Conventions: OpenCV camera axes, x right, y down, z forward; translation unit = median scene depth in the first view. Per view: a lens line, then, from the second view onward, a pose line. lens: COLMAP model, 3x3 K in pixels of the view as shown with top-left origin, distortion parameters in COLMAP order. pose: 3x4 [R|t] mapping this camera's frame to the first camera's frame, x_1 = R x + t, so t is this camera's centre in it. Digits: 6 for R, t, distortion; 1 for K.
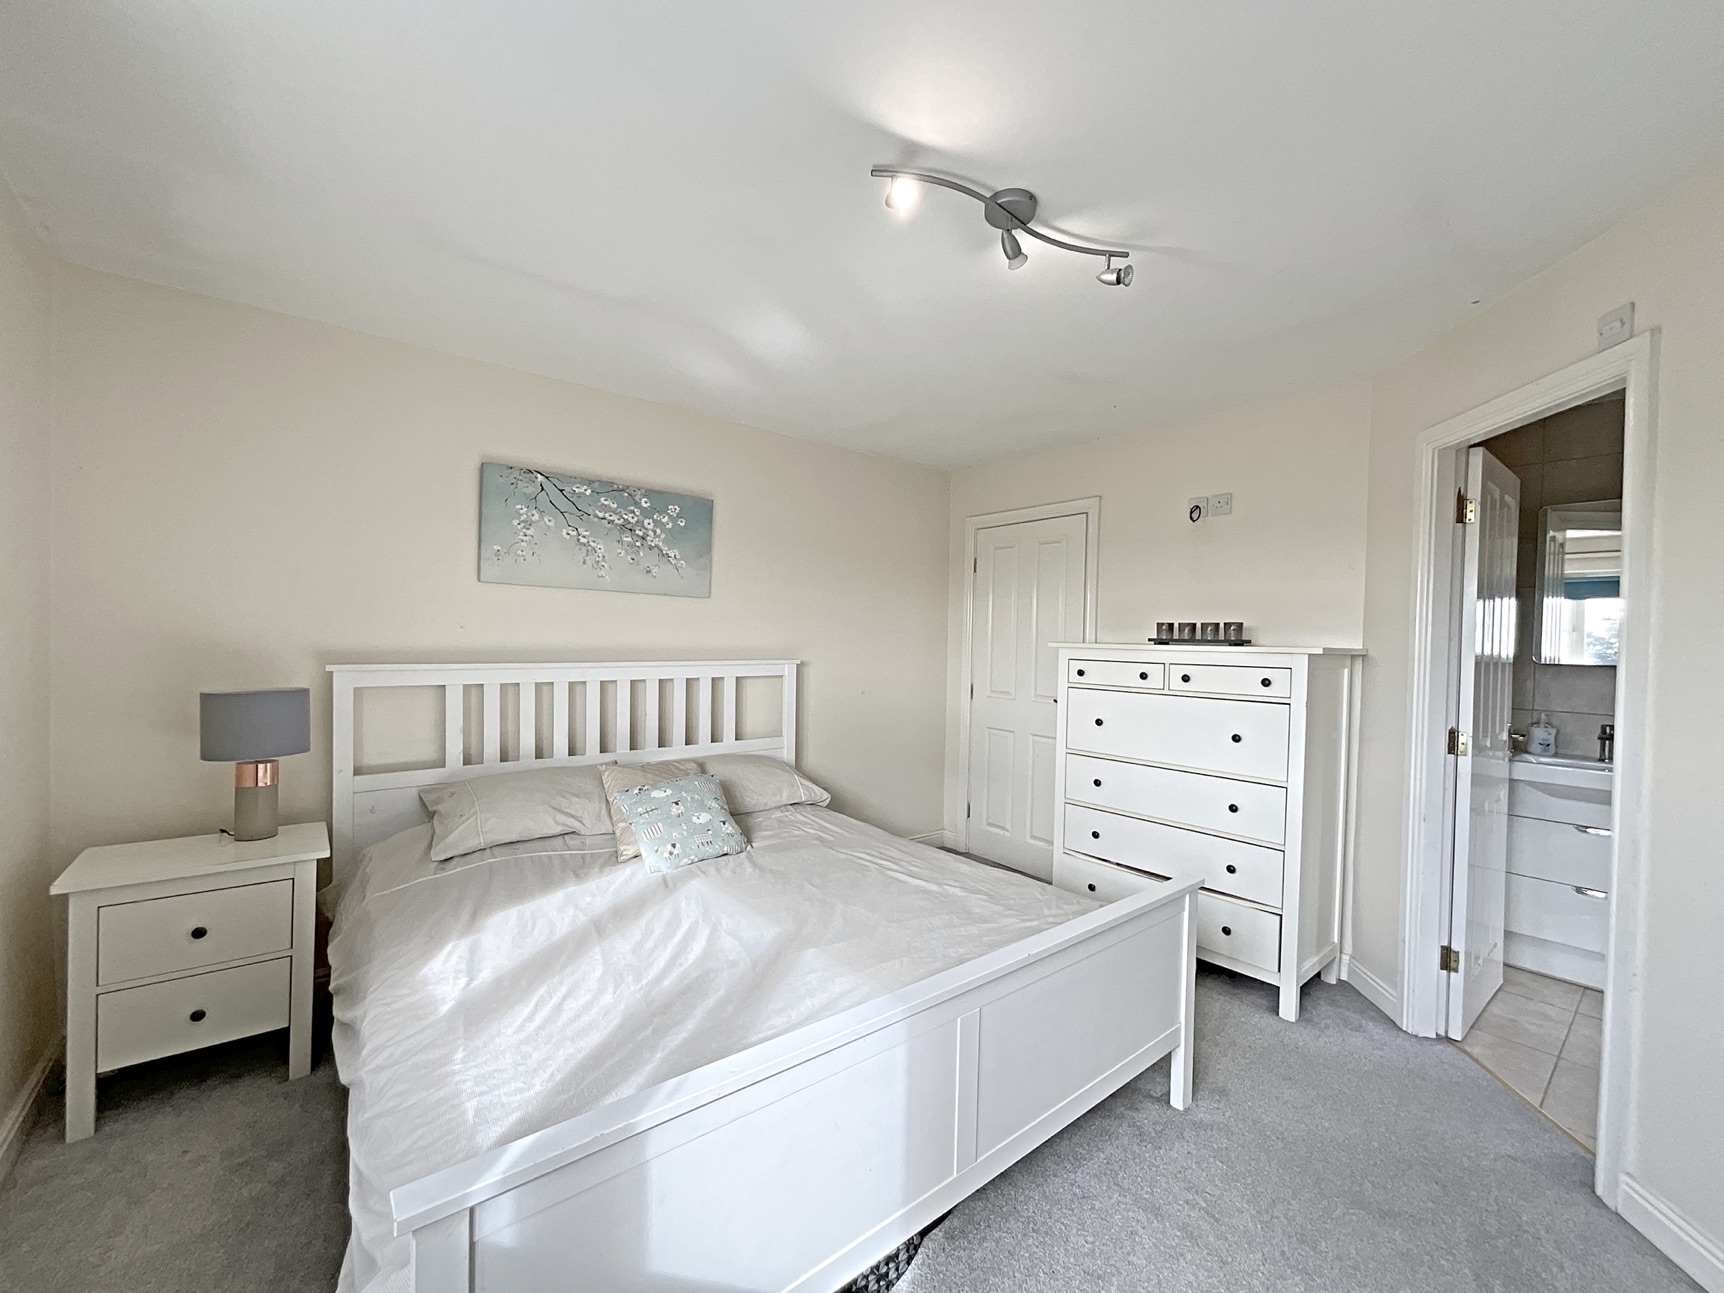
lens RADIAL K [[696.6, 0, 866.1], [0, 696.6, 643.2], [0, 0, 1]] dist [-0.000550, -0.000138]
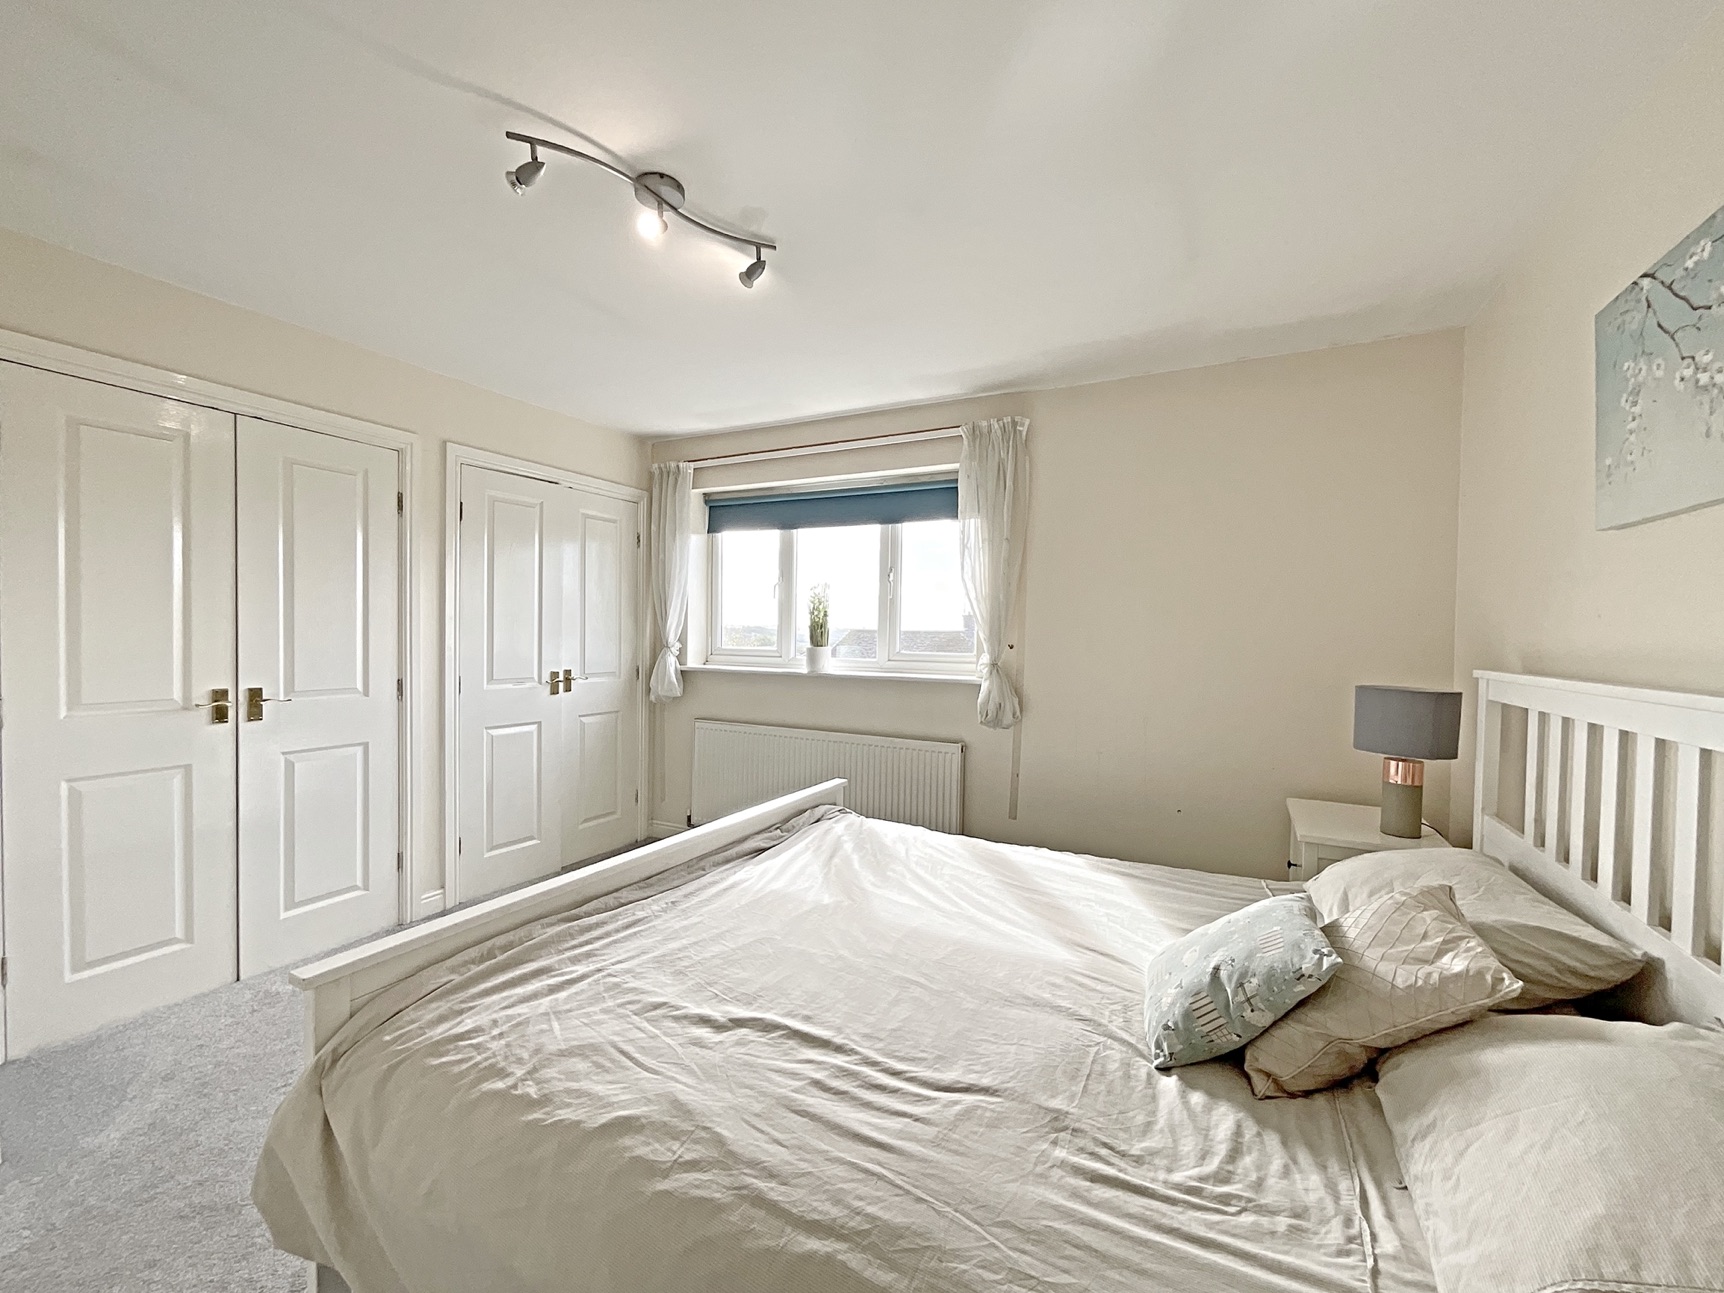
lens RADIAL K [[696.6, 0, 866.1], [0, 696.6, 643.2], [0, 0, 1]] dist [-0.000550, -0.000138]
pose [[-0.915471, -0.034719, -0.400884, 0.248425], [-0.042043, 0.999071, 0.009484, 0.022802], [0.400182, 0.025536, -0.916080, 1.604214]]
